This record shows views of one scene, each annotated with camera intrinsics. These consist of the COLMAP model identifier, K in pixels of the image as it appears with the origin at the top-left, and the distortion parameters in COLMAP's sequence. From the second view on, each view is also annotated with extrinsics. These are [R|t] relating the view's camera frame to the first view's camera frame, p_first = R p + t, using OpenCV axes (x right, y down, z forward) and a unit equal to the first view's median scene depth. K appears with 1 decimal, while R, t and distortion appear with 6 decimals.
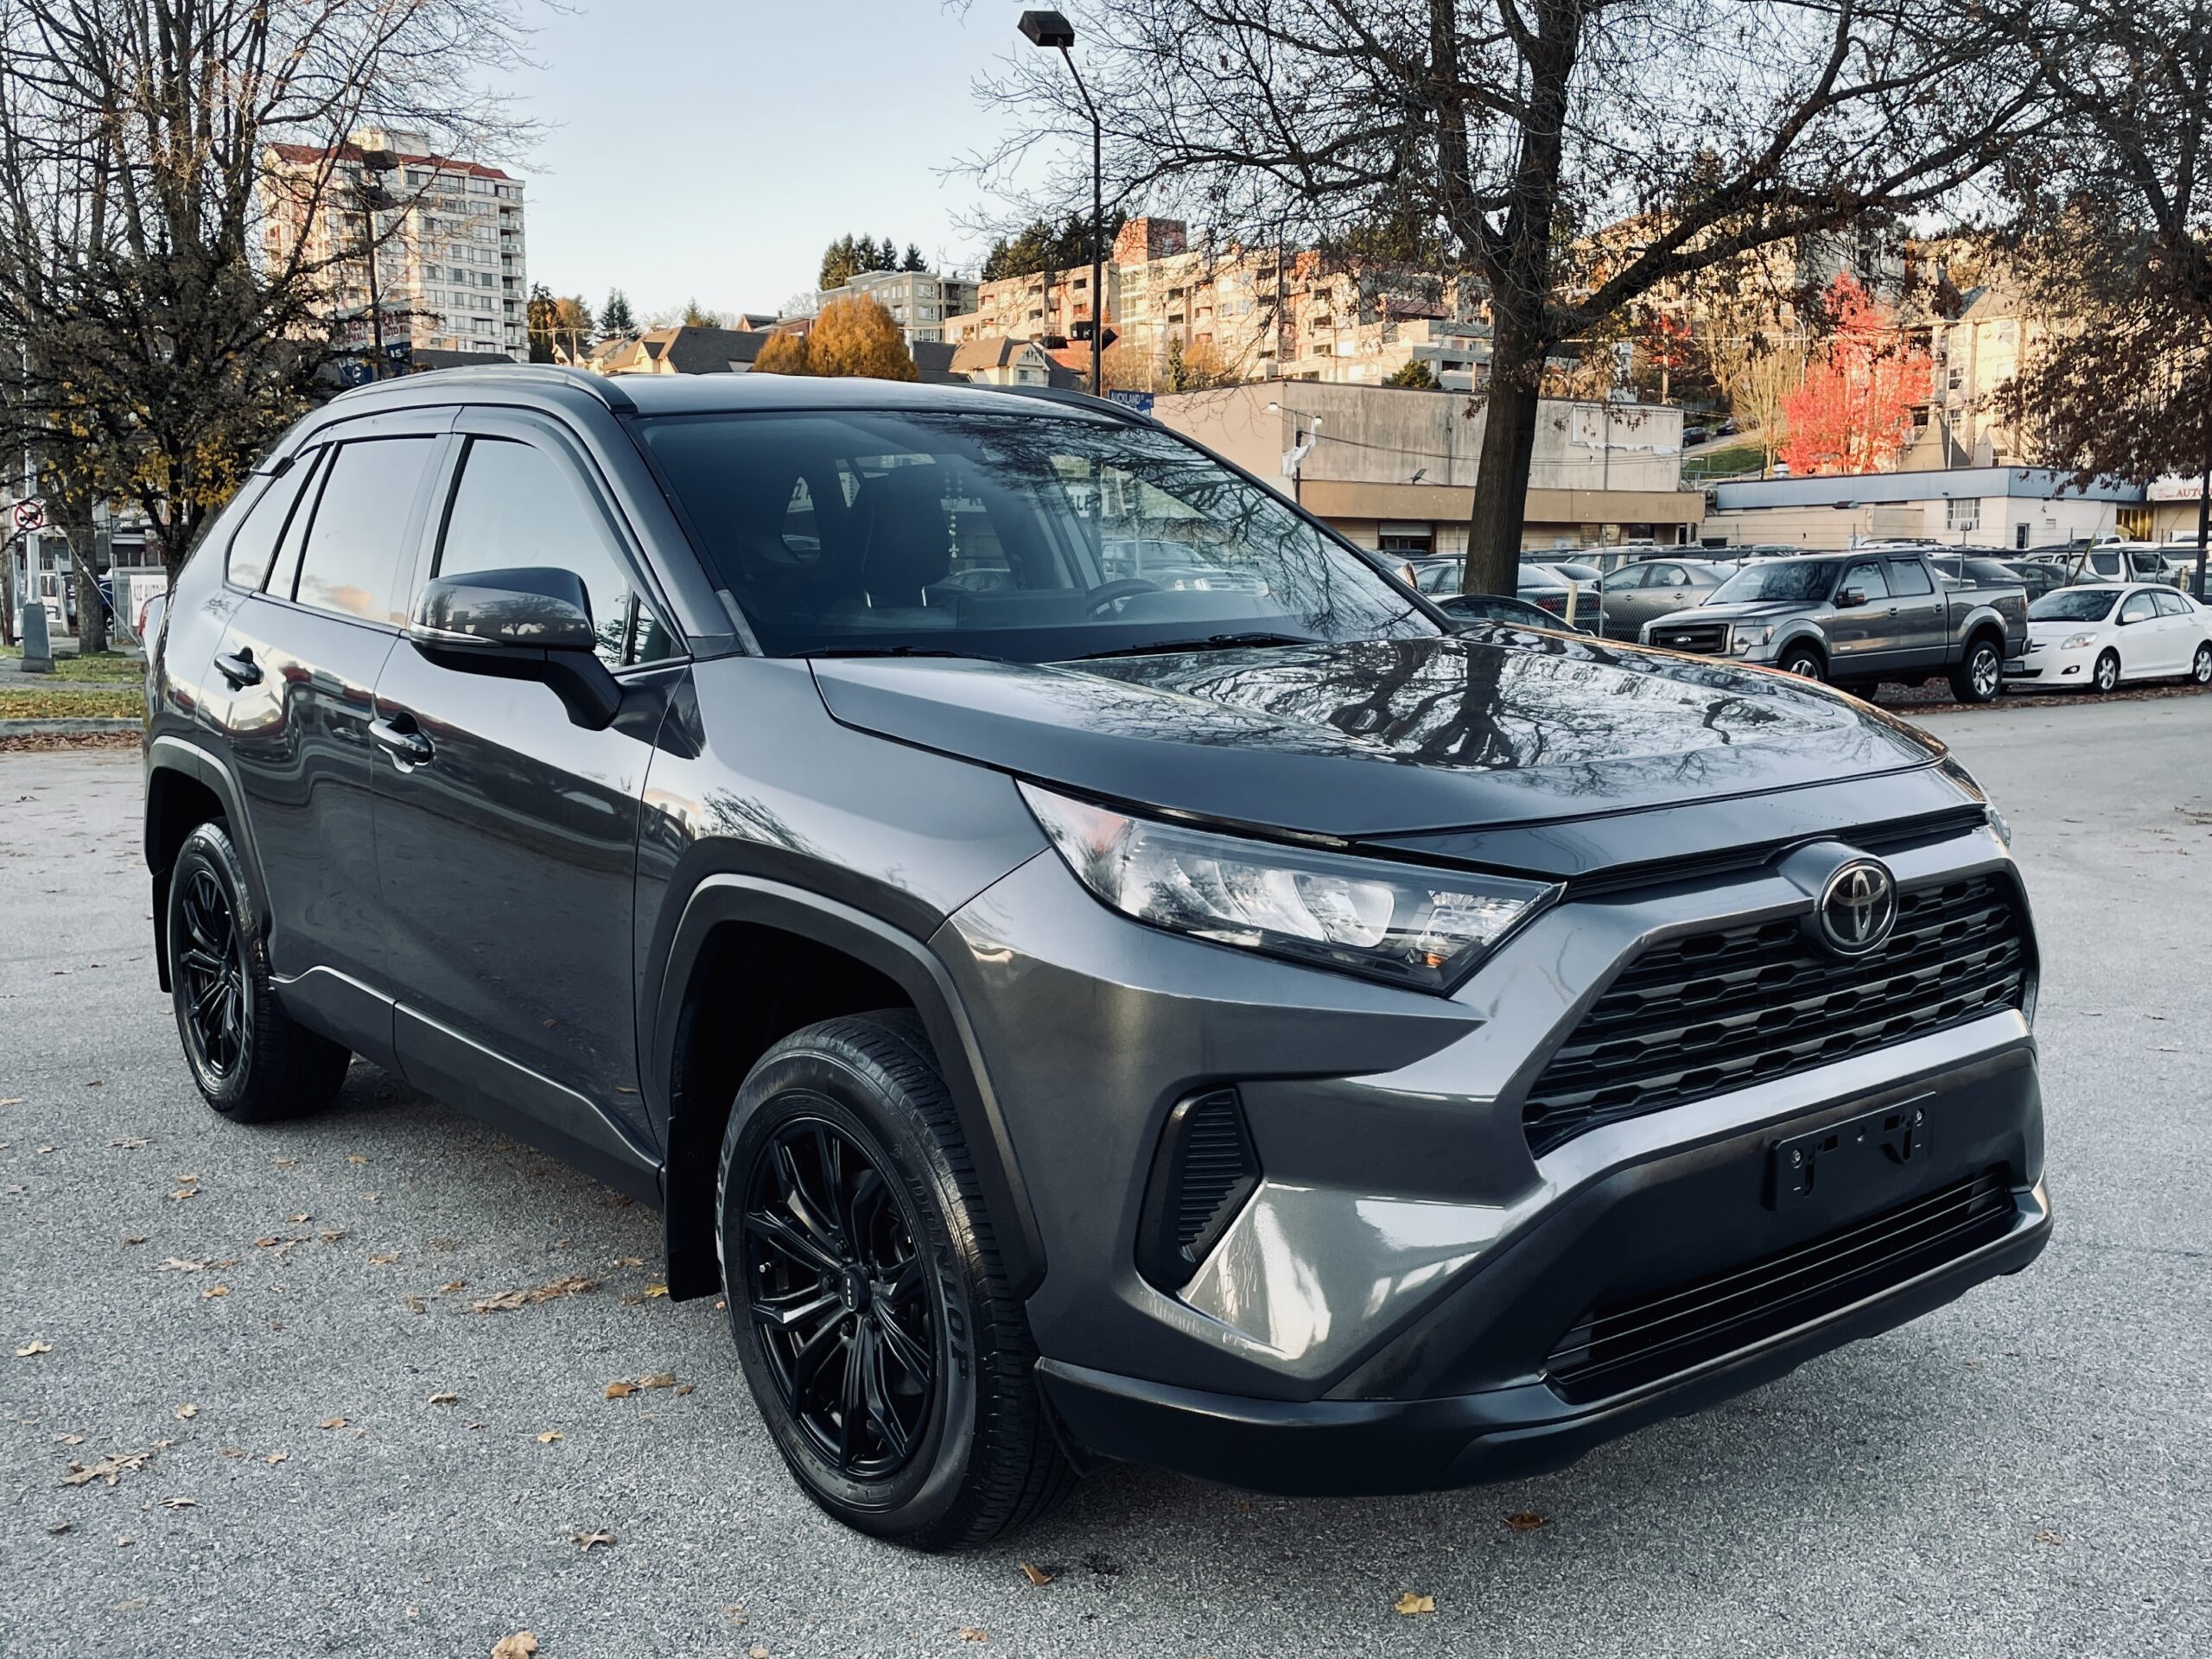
lens RADIAL K [[2220.9, 0, 1107.9], [0, 2220.9, 988.3], [0, 0, 1]] dist [0.100737, -0.157780]
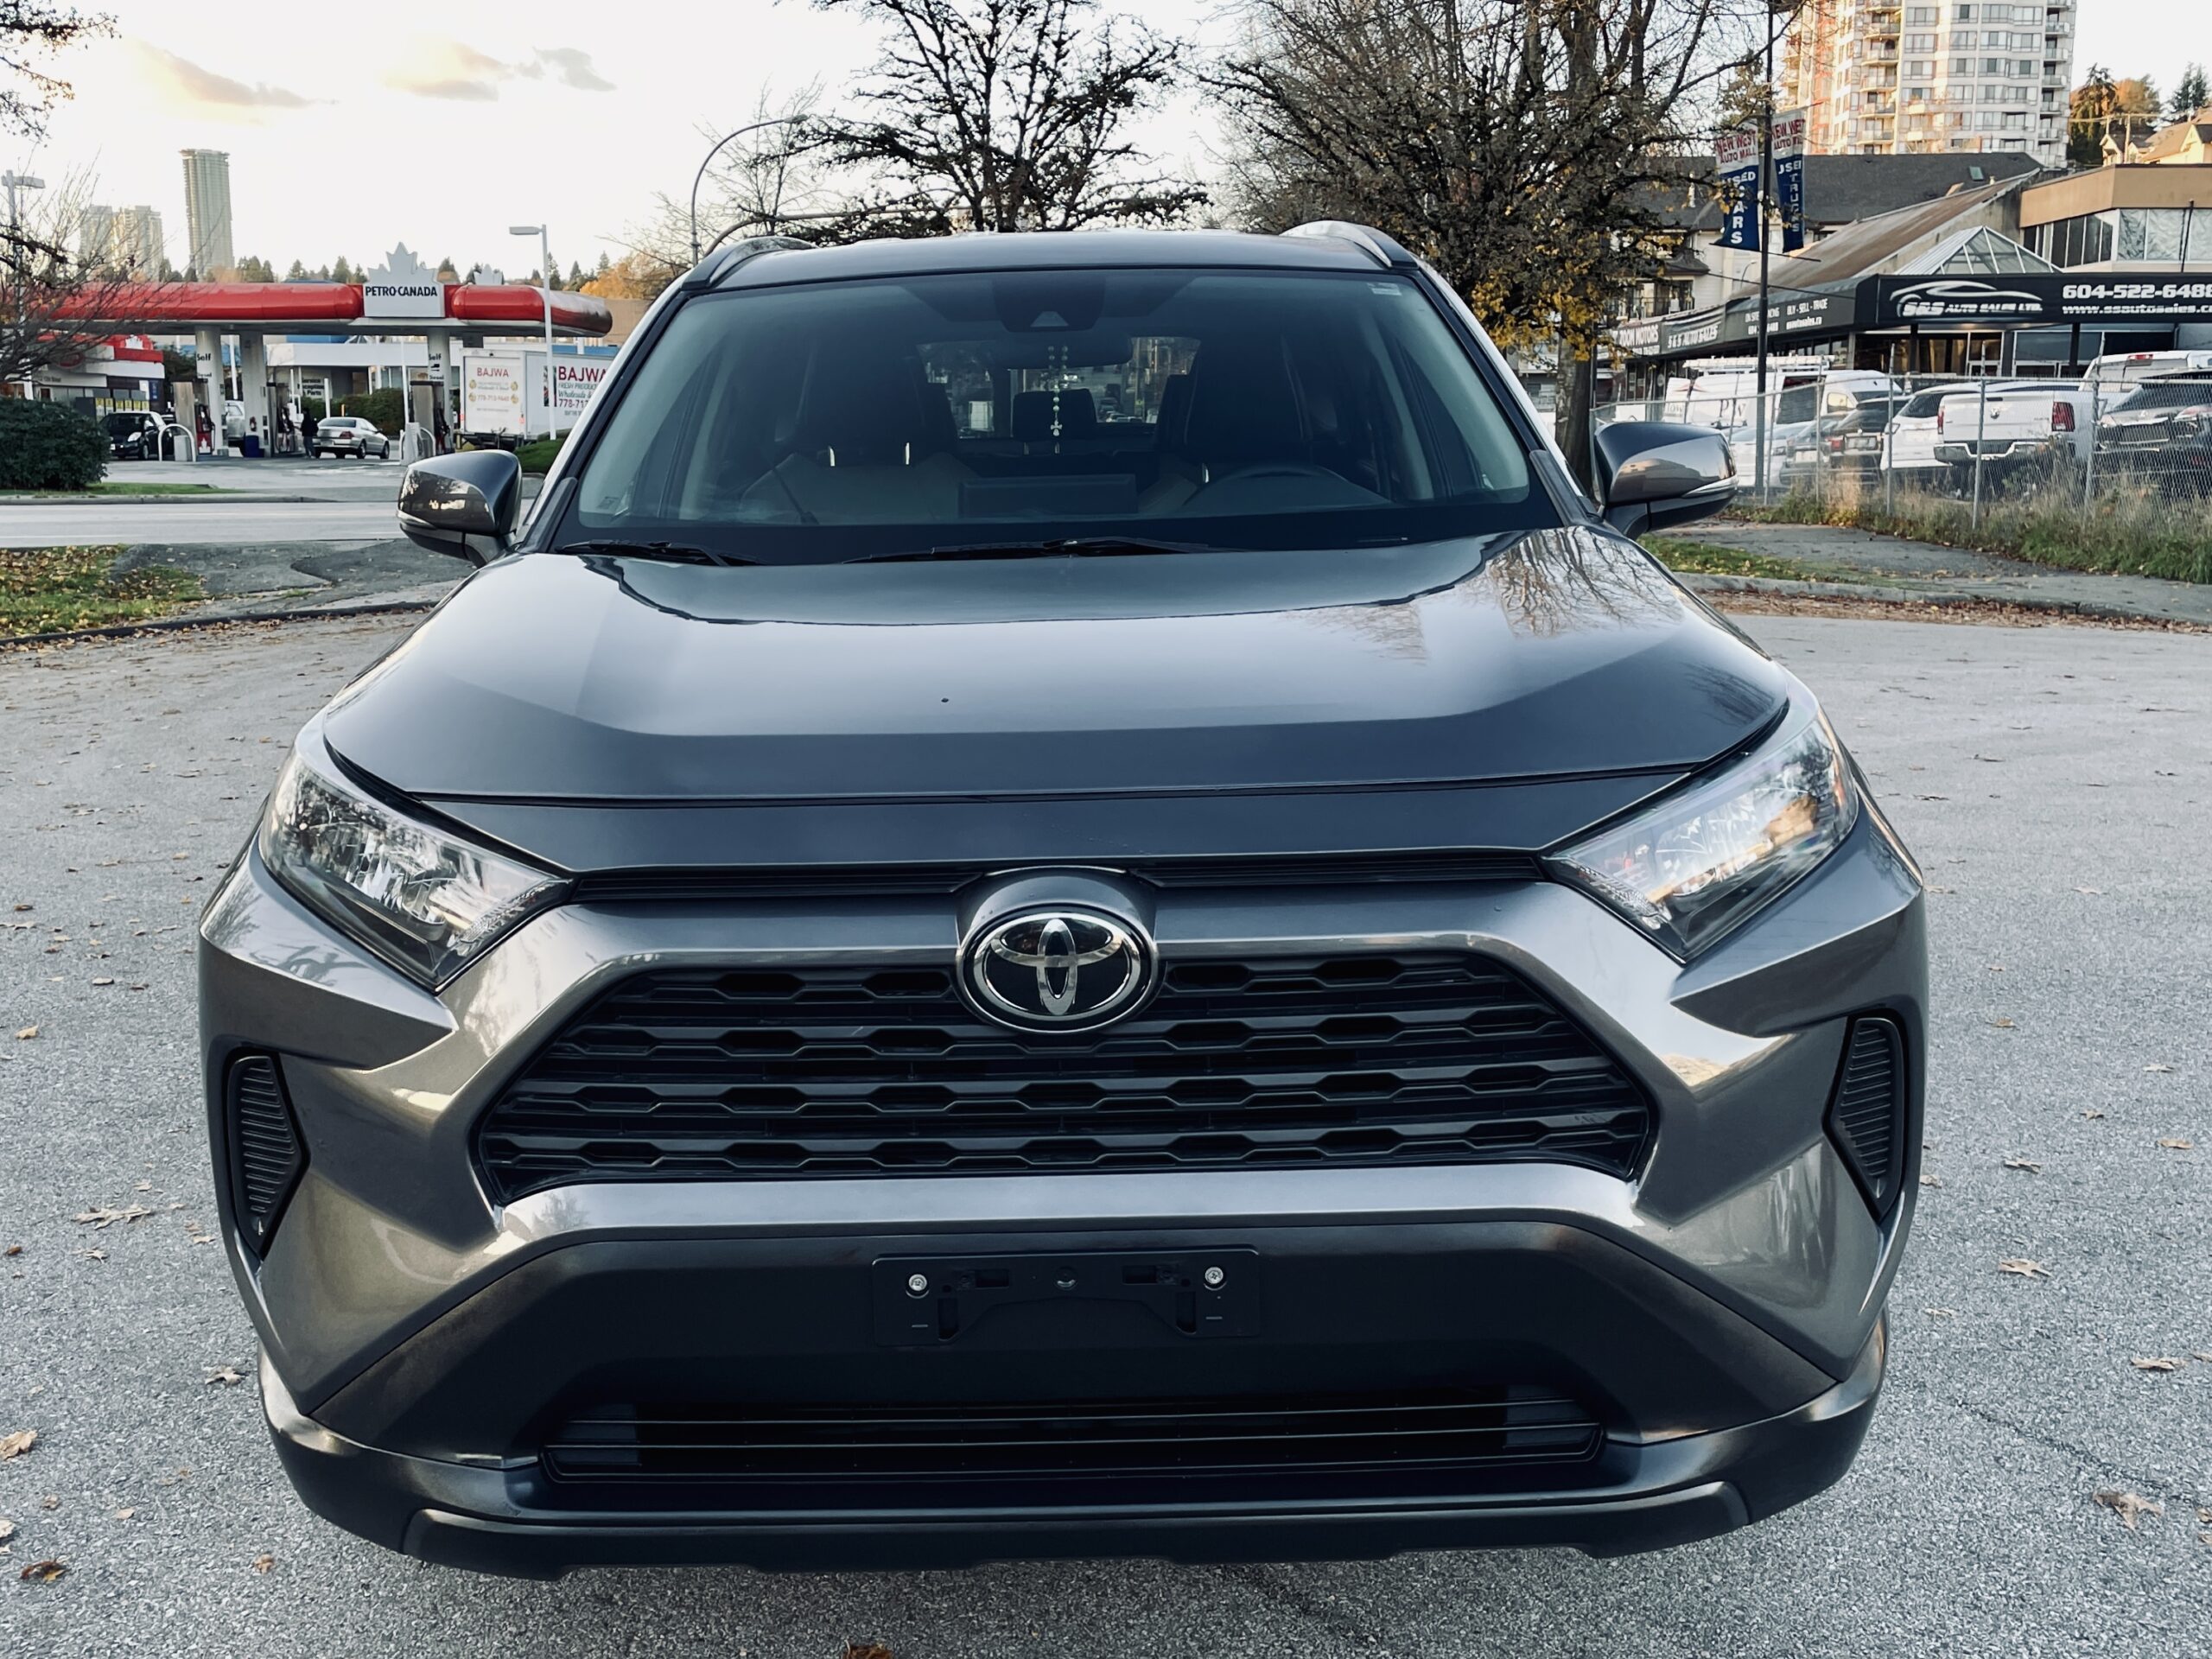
lens RADIAL K [[2327.5, 0, 992.6], [0, 2327.5, 936.1], [0, 0, 1]] dist [0.096810, -0.147928]
pose [[0.753797, 0.143434, -0.641262, 0.105121], [-0.116349, 0.989600, 0.084582, -0.014160], [0.646725, 0.010853, 0.762646, 0.054179]]
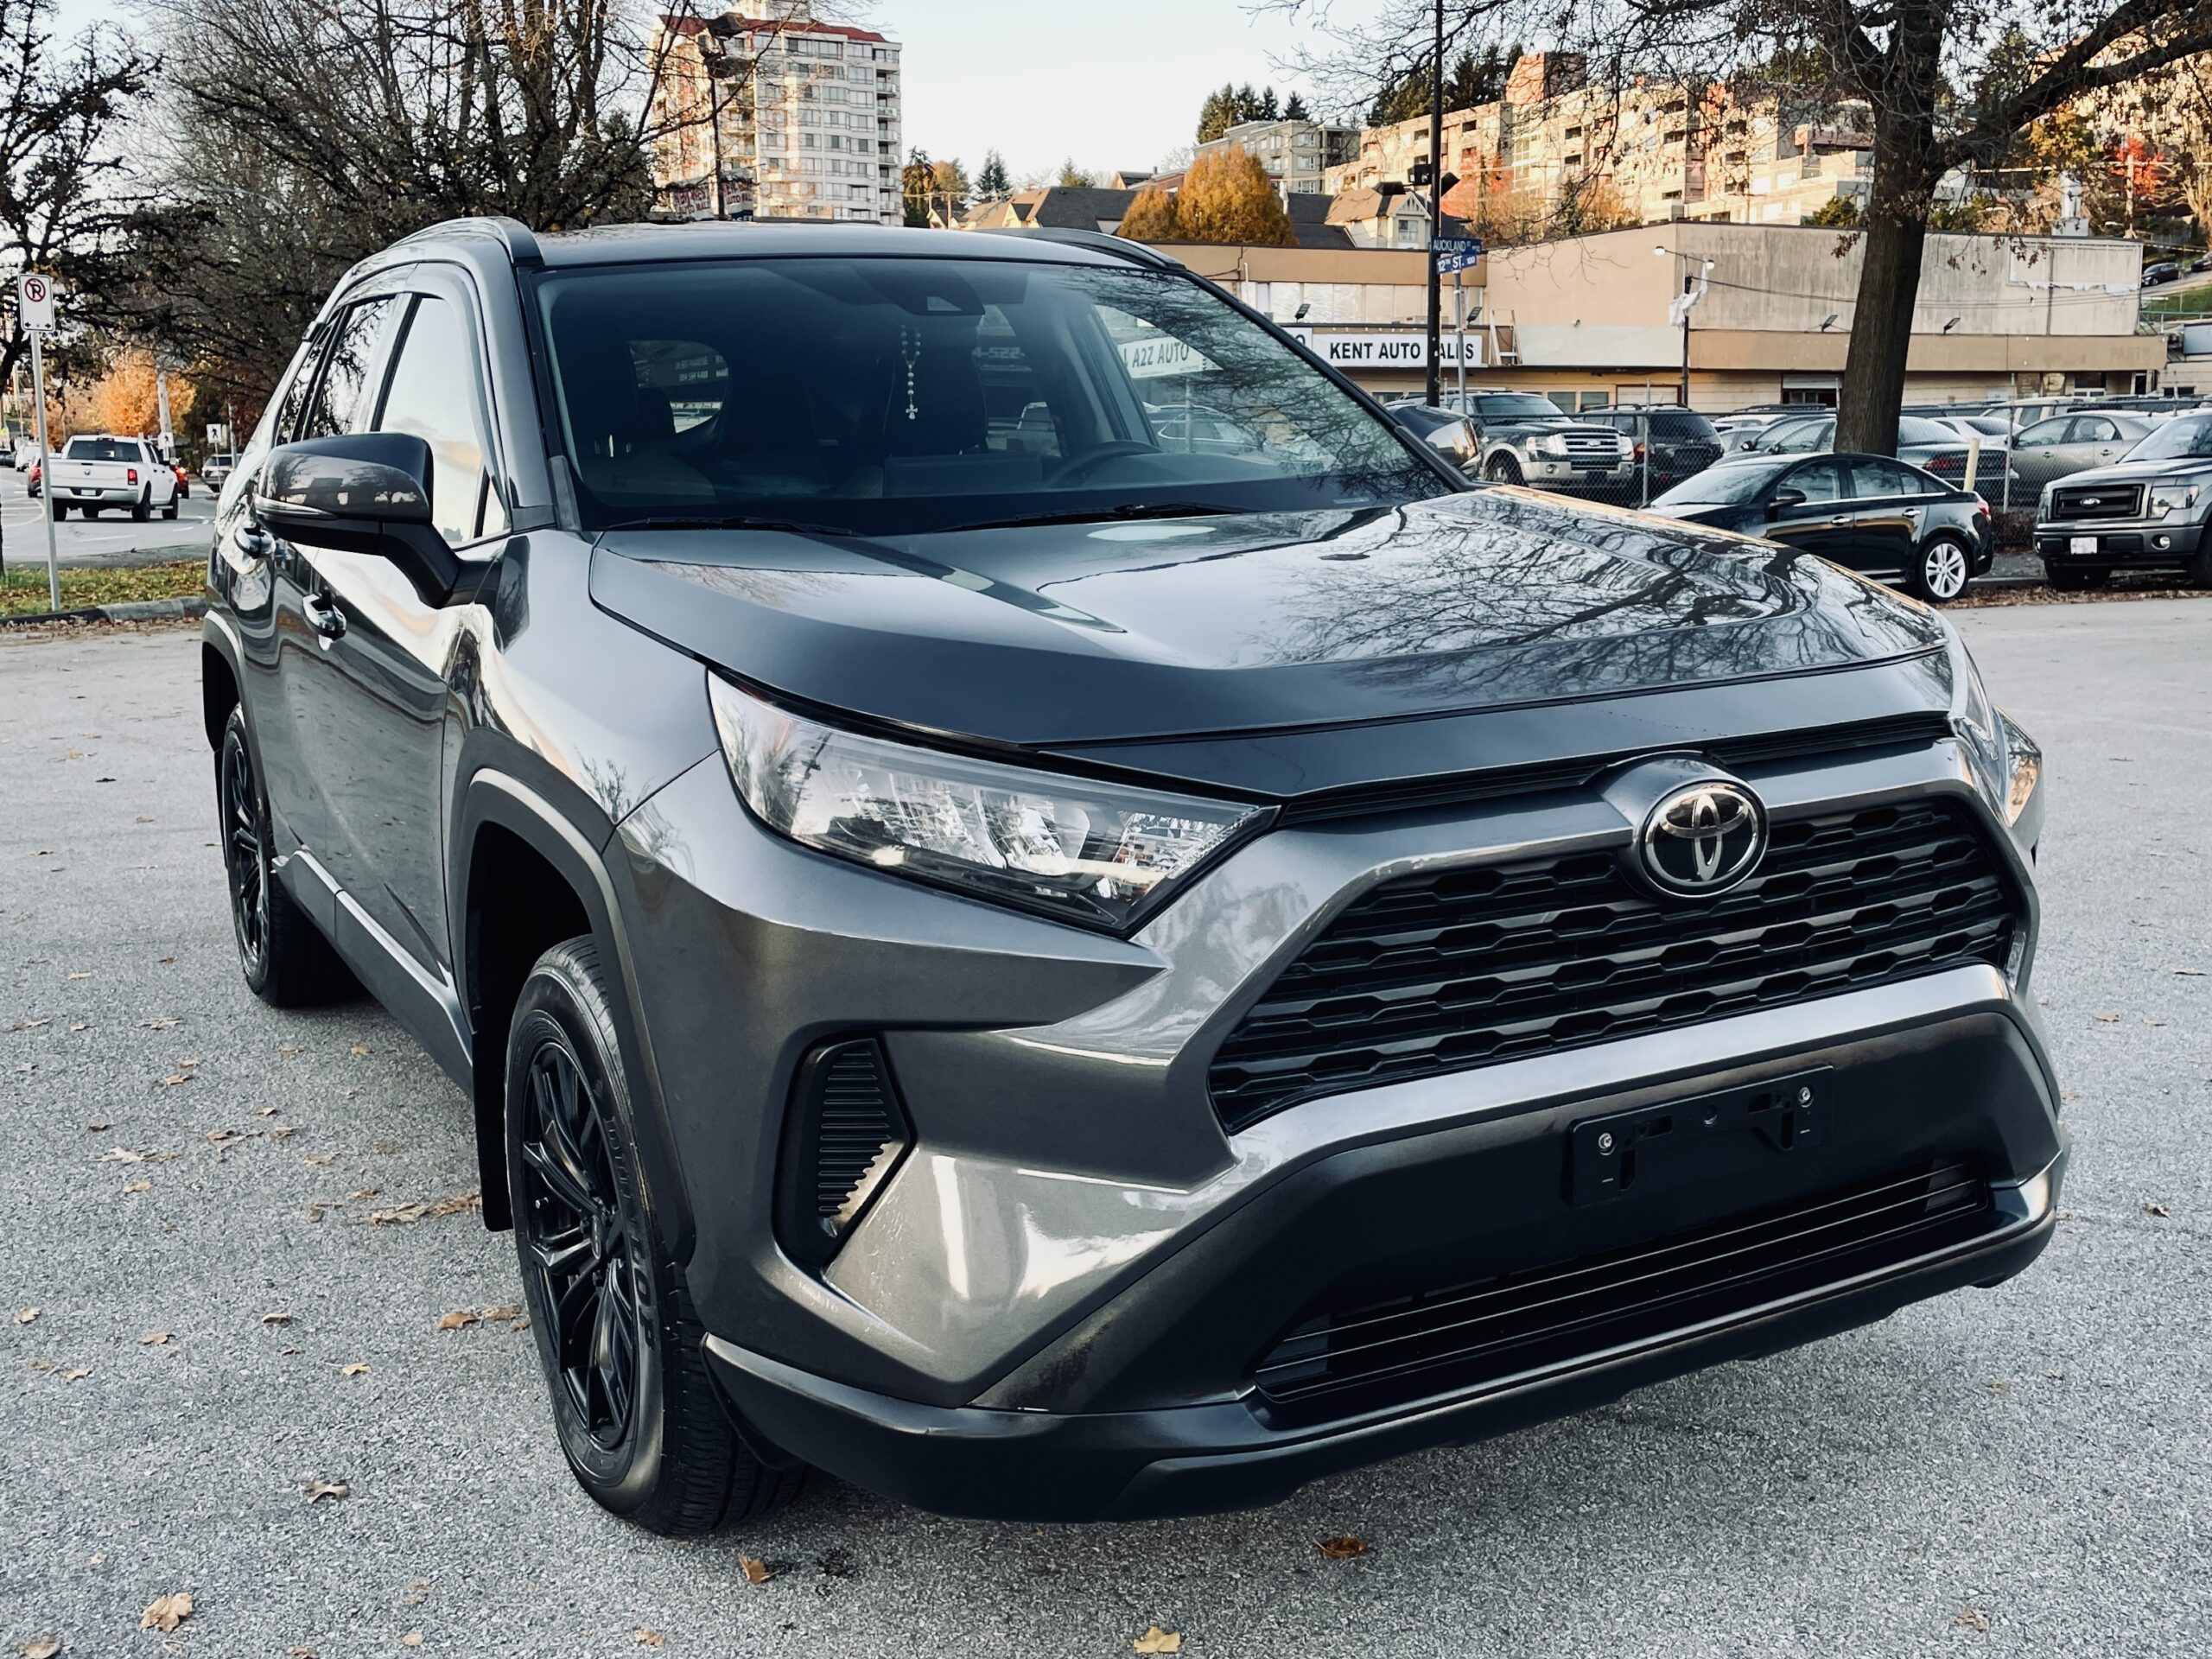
lens RADIAL K [[2292.4, 0, 1100.7], [0, 2292.4, 894.4], [0, 0, 1]] dist [0.105403, -0.176526]
pose [[0.983059, 0.027320, -0.181240, 0.035737], [-0.025115, 0.999580, 0.014454, -0.002991], [0.181559, -0.009657, 0.983333, 0.017374]]
